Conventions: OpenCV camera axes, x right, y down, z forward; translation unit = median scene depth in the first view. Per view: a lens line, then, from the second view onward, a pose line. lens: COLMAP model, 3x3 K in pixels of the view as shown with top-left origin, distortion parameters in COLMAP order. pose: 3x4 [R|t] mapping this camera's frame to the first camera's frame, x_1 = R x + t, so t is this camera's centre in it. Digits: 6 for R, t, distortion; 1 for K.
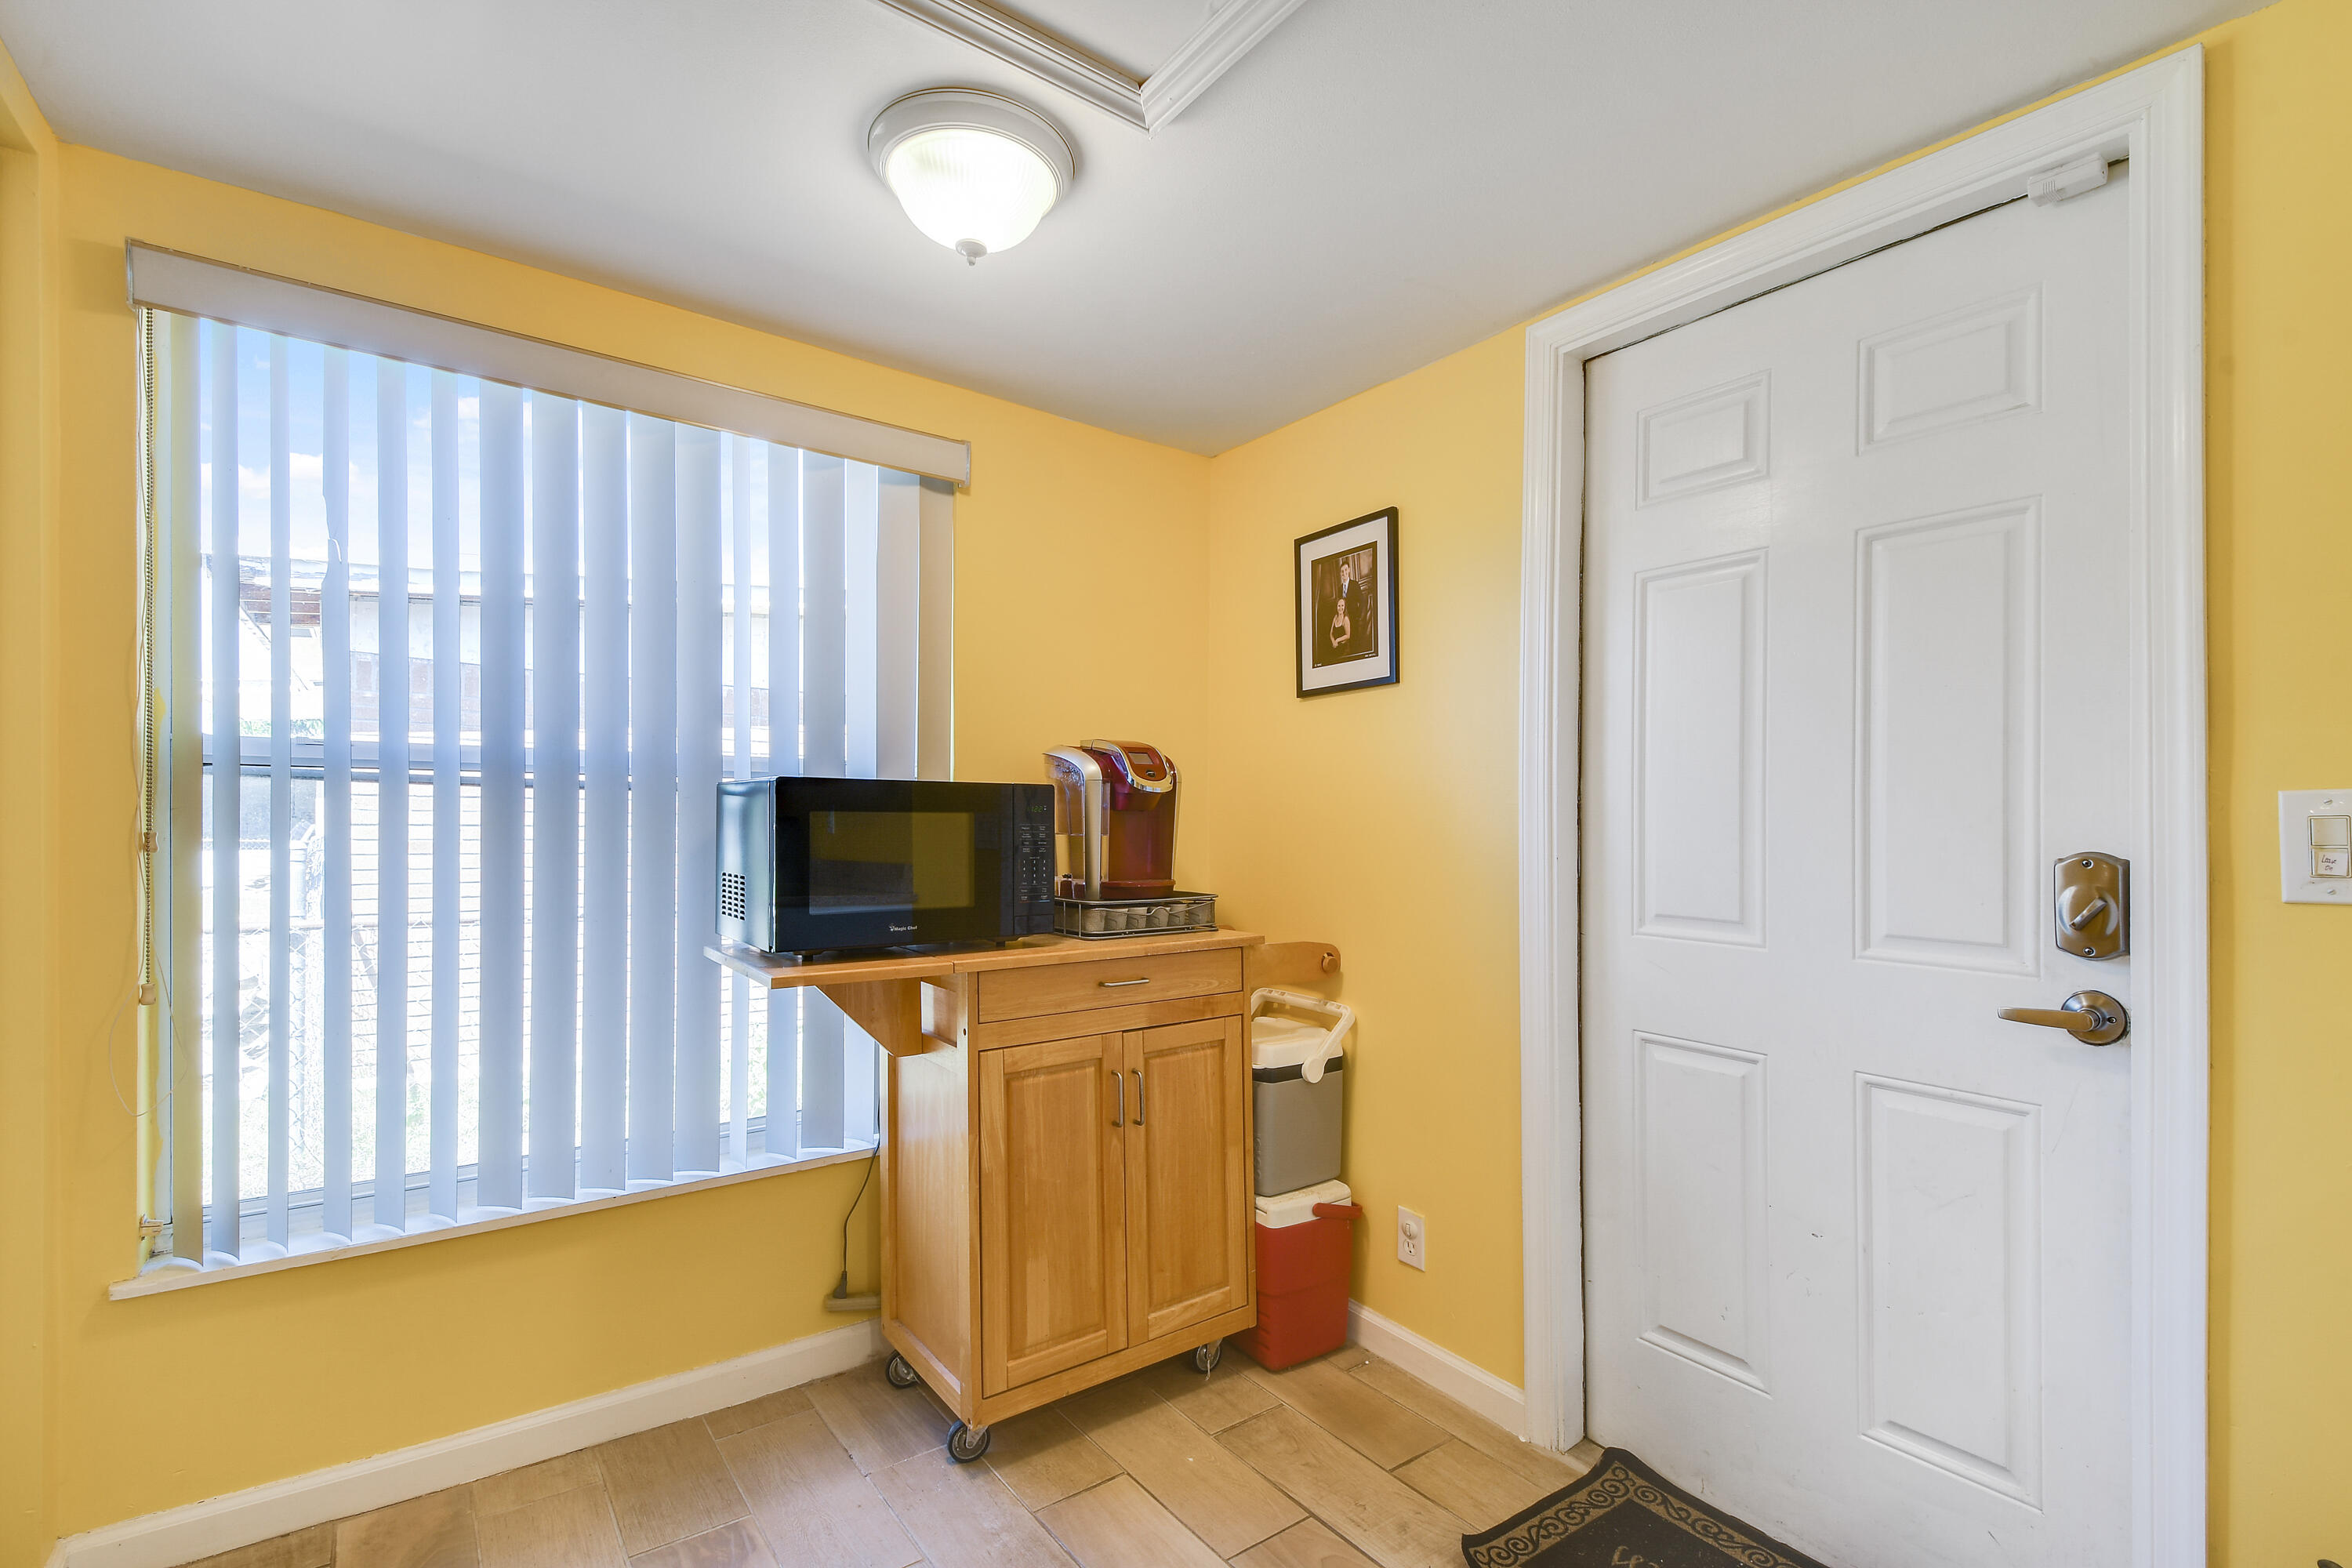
lens RADIAL K [[1045.6, 0, 1164.3], [0, 1045.6, 798.4], [0, 0, 1]] dist [0.013726, -0.012421]
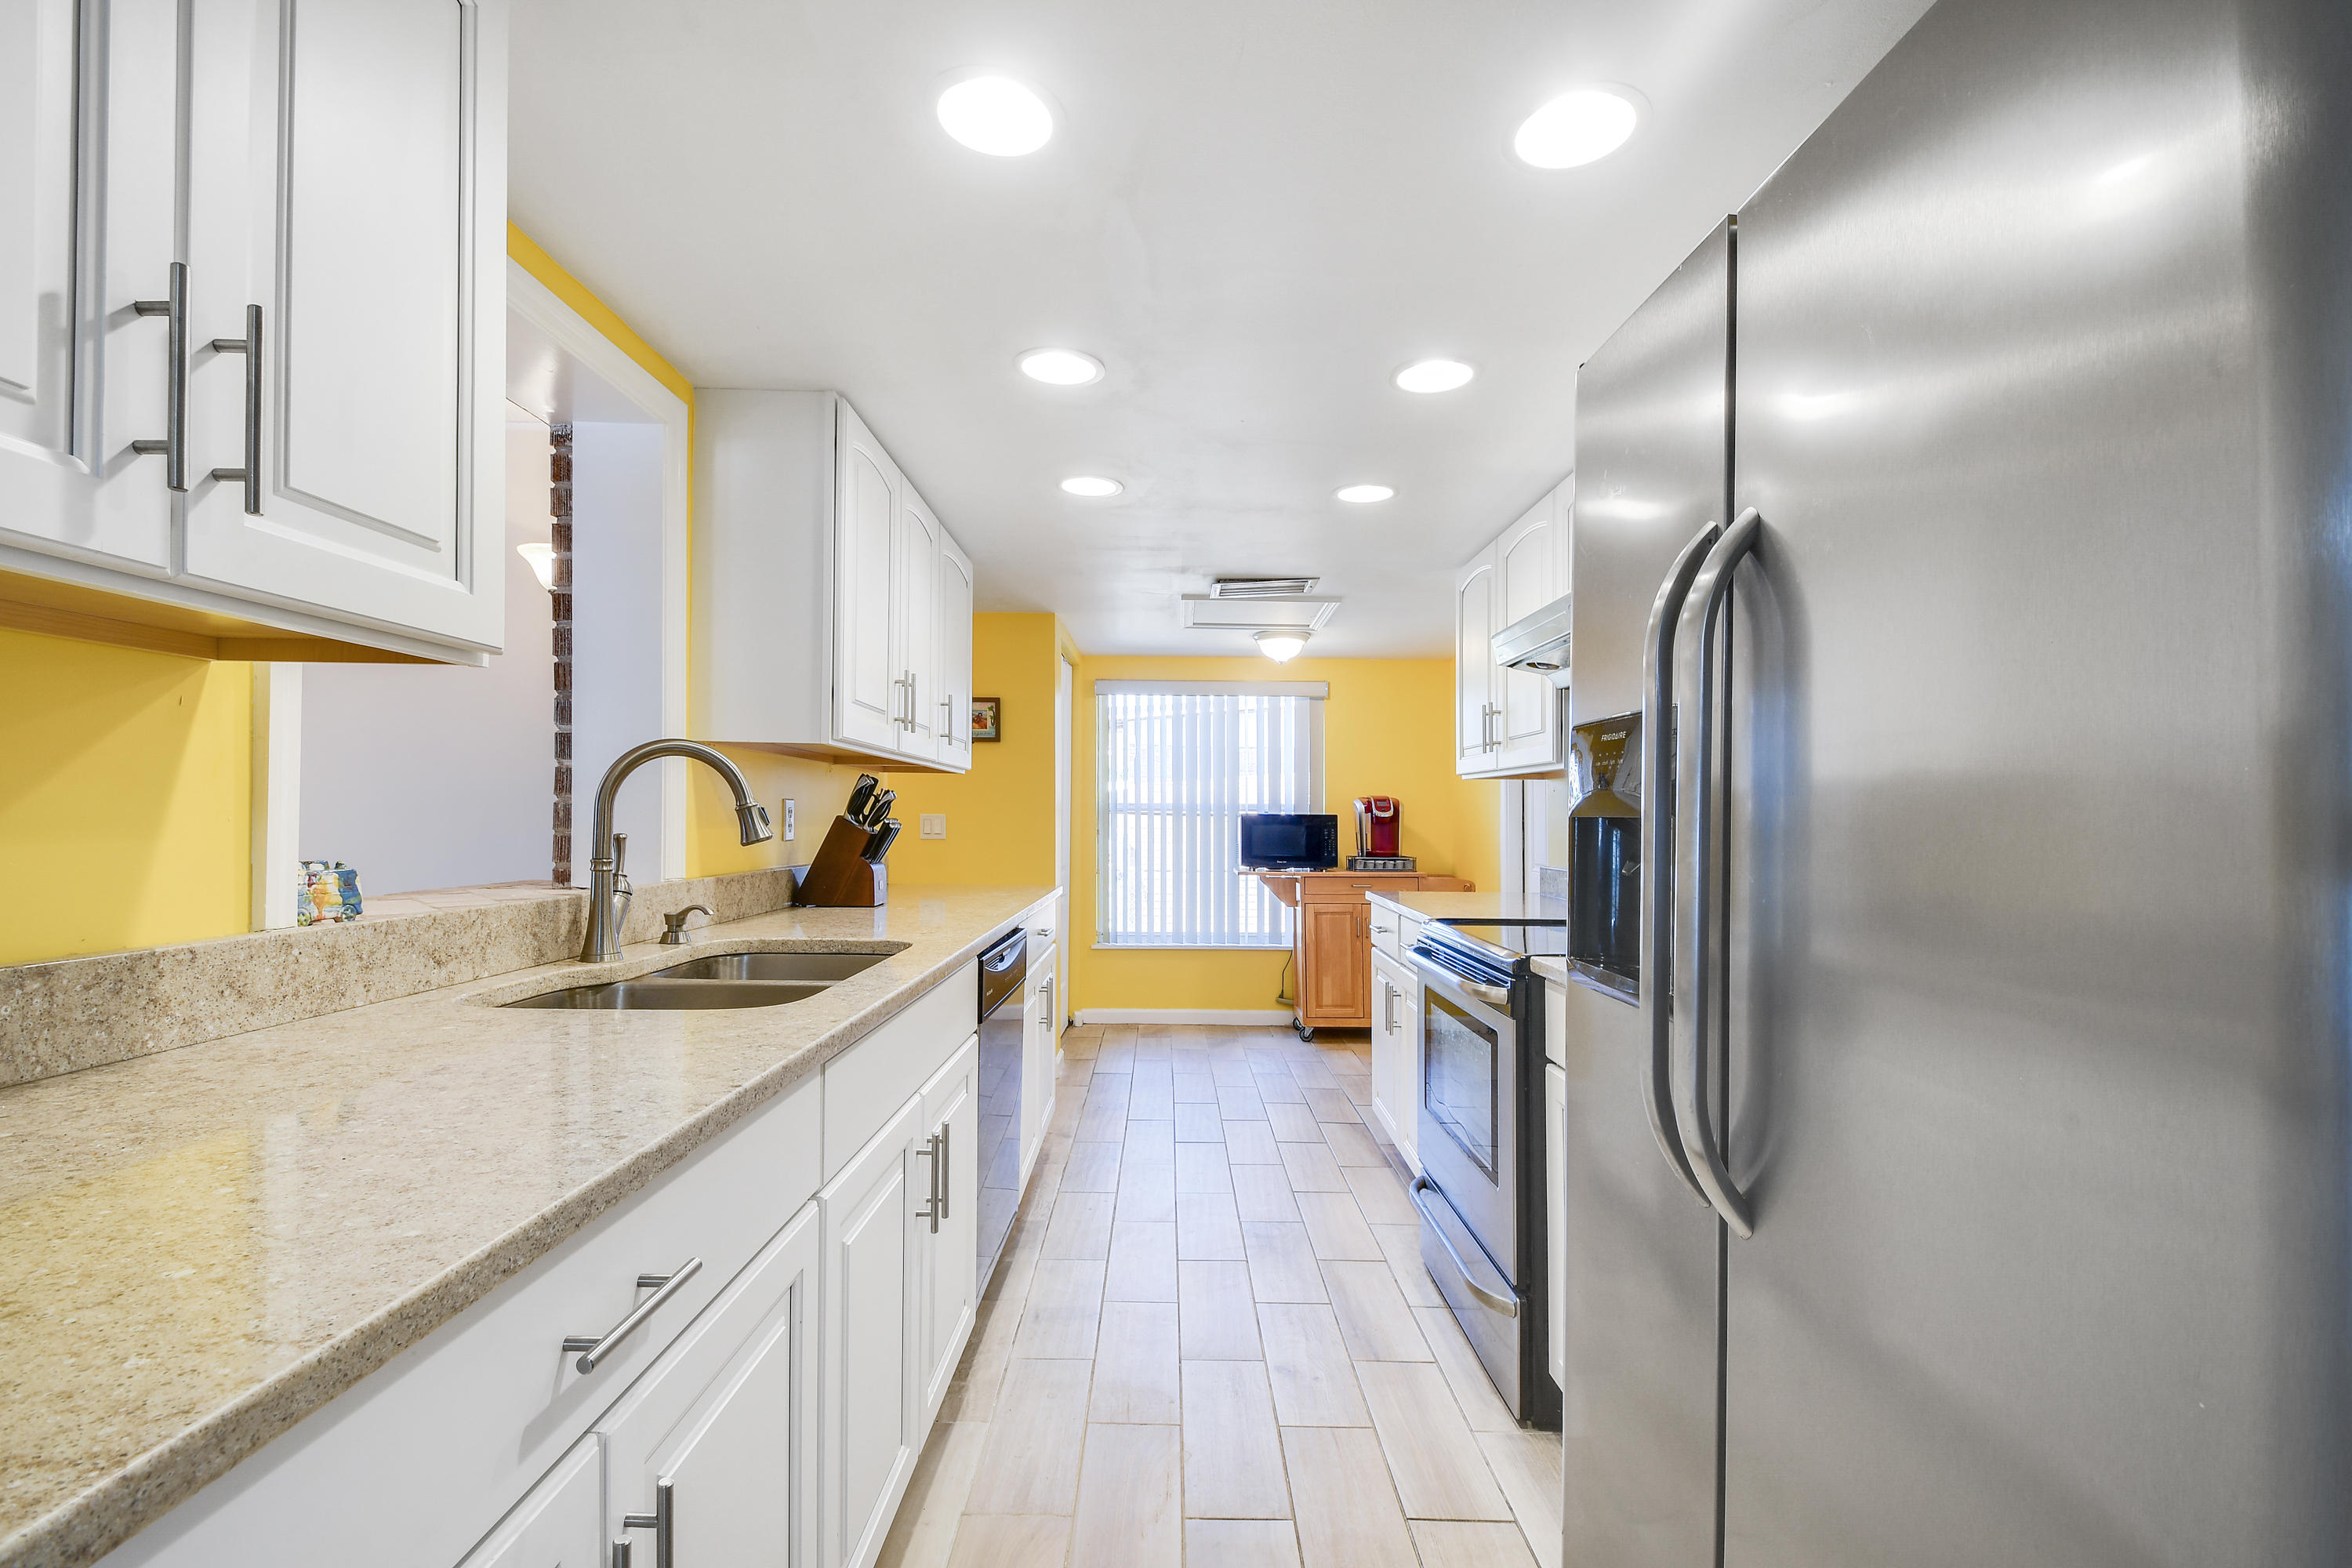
lens RADIAL K [[1026.3, 0, 1176.0], [0, 1026.3, 784.0], [0, 0, 1]] dist [0.012023, -0.017709]
pose [[0.813173, -0.018671, -0.581723, 1.143909], [0.007237, 0.999732, -0.021970, -0.037104], [0.581977, 0.013655, 0.813091, -1.494851]]
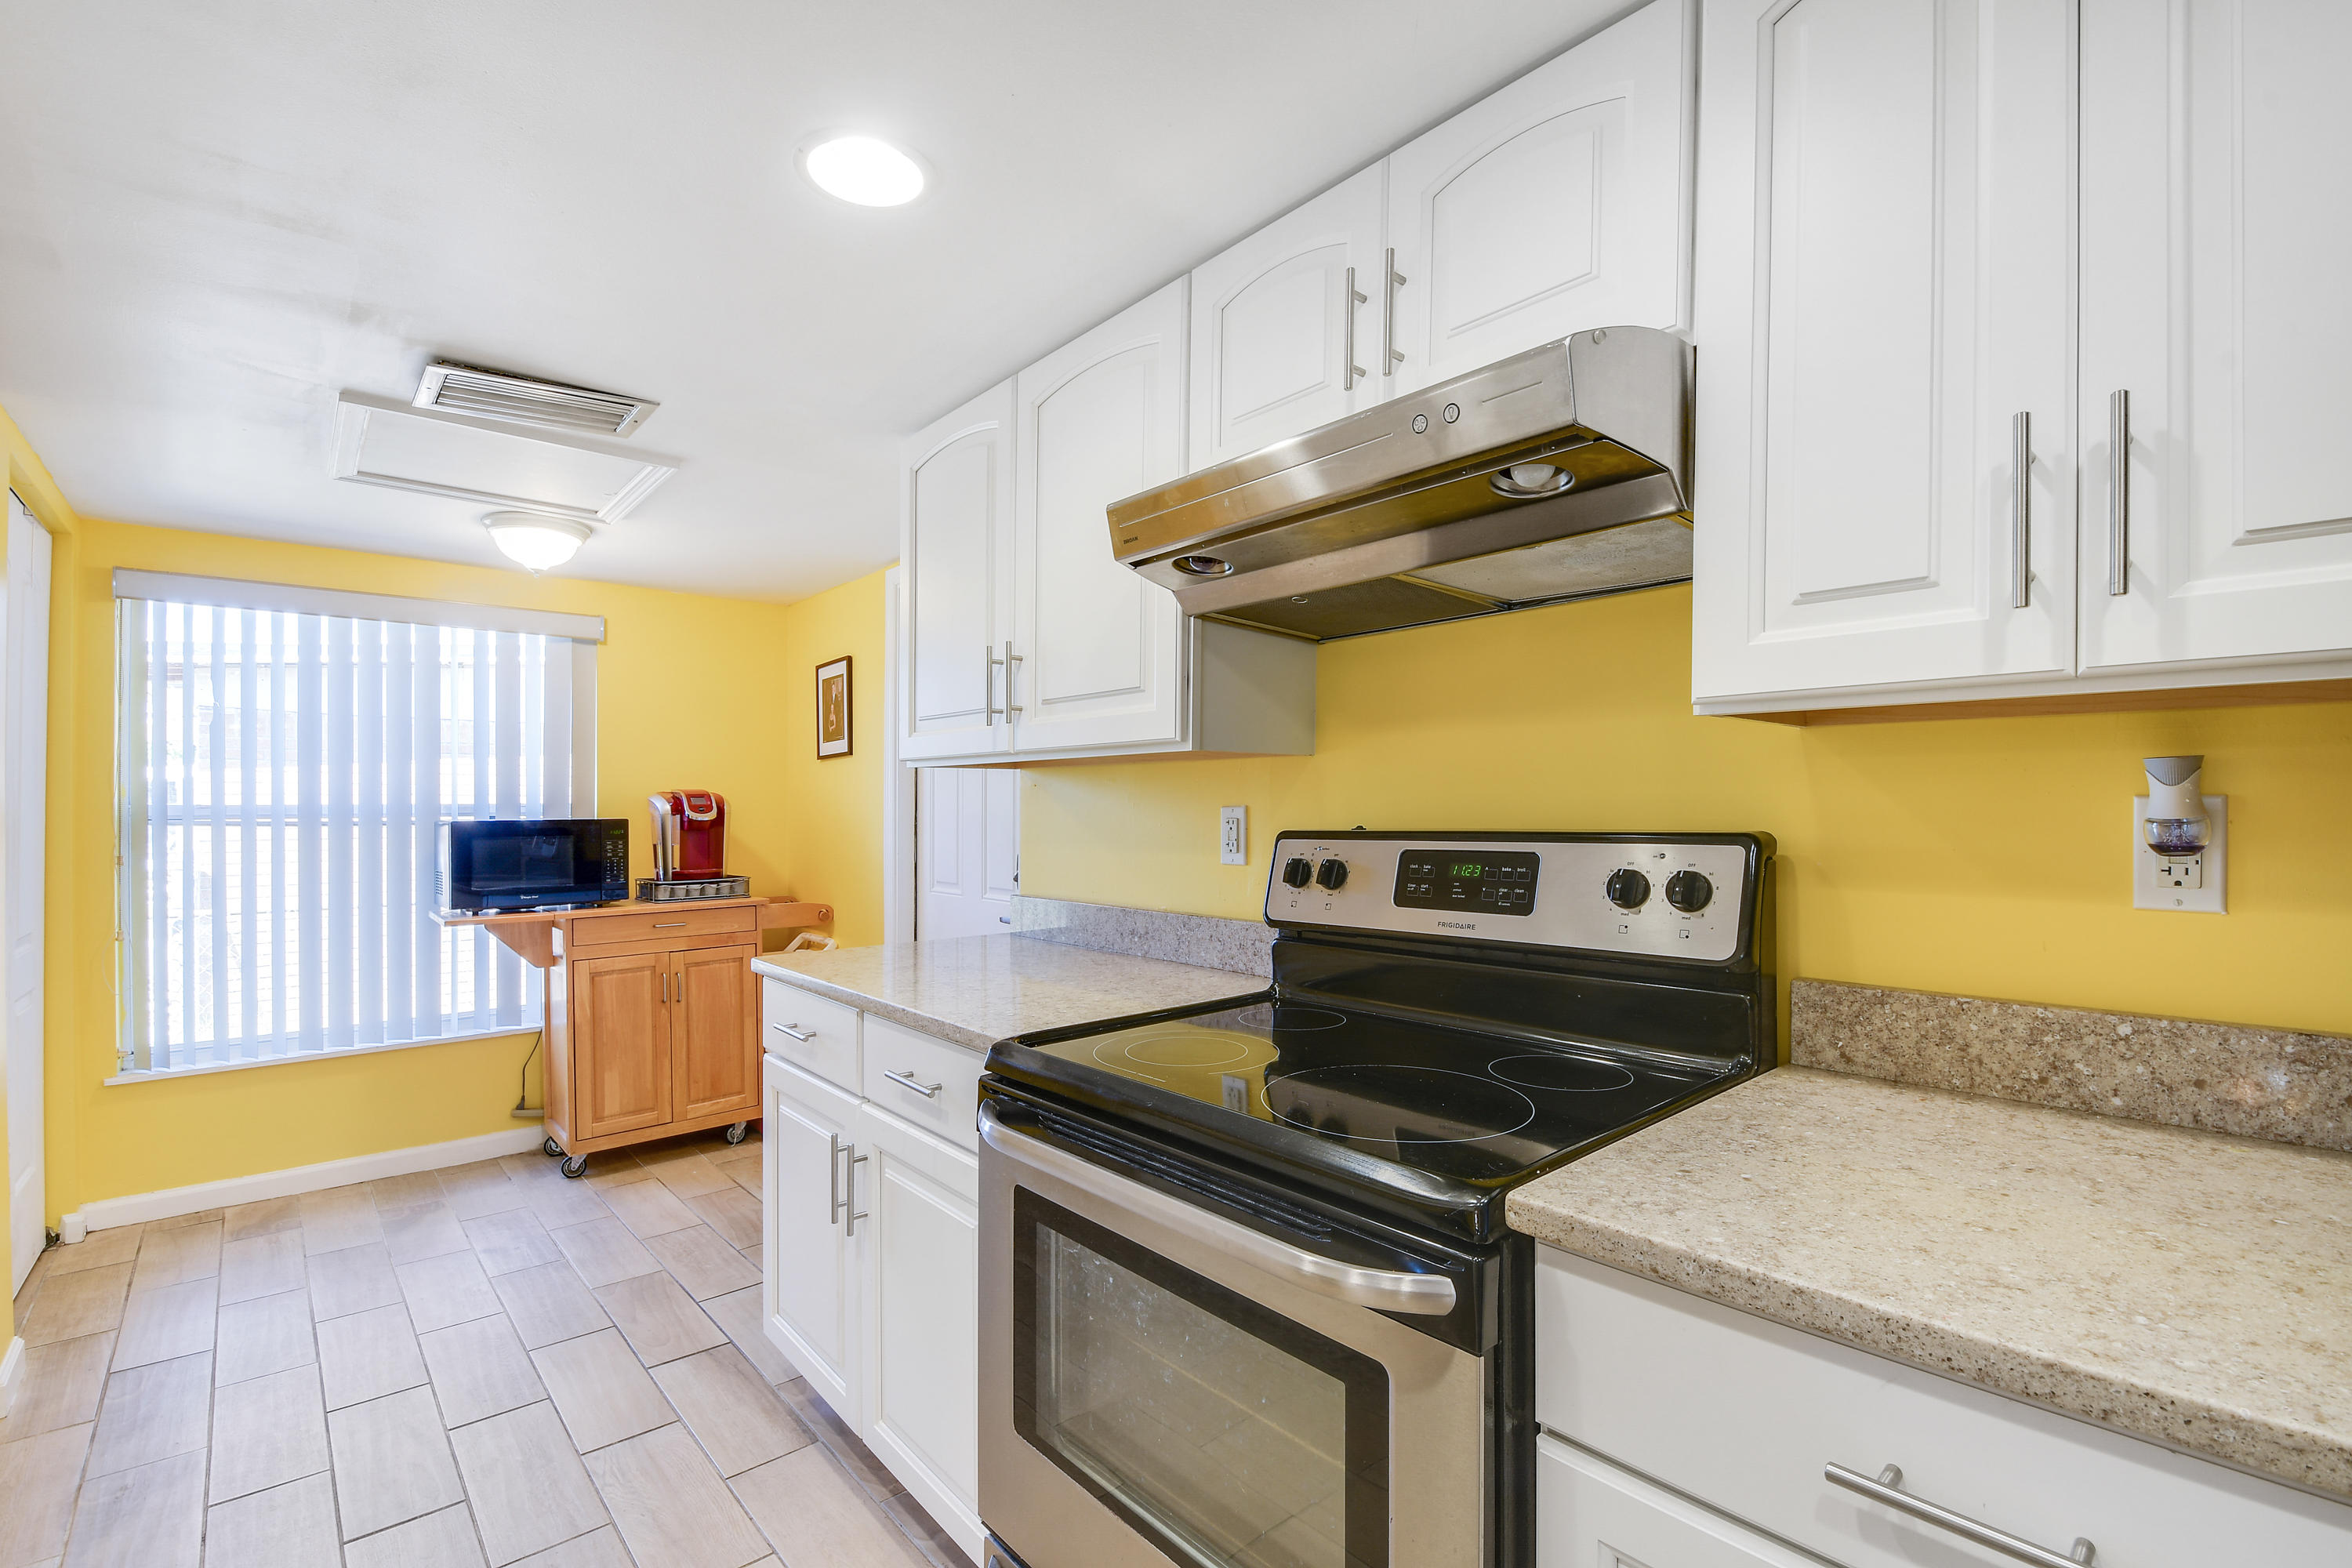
lens RADIAL K [[1043.9, 0, 1177.9], [0, 1043.9, 780.3], [0, 0, 1]] dist [-0.000078, -0.011921]
pose [[0.995696, -0.013118, 0.091749, 0.684925], [0.013693, 0.999890, -0.005636, -0.056530], [-0.091665, 0.006868, 0.995766, -0.909282]]
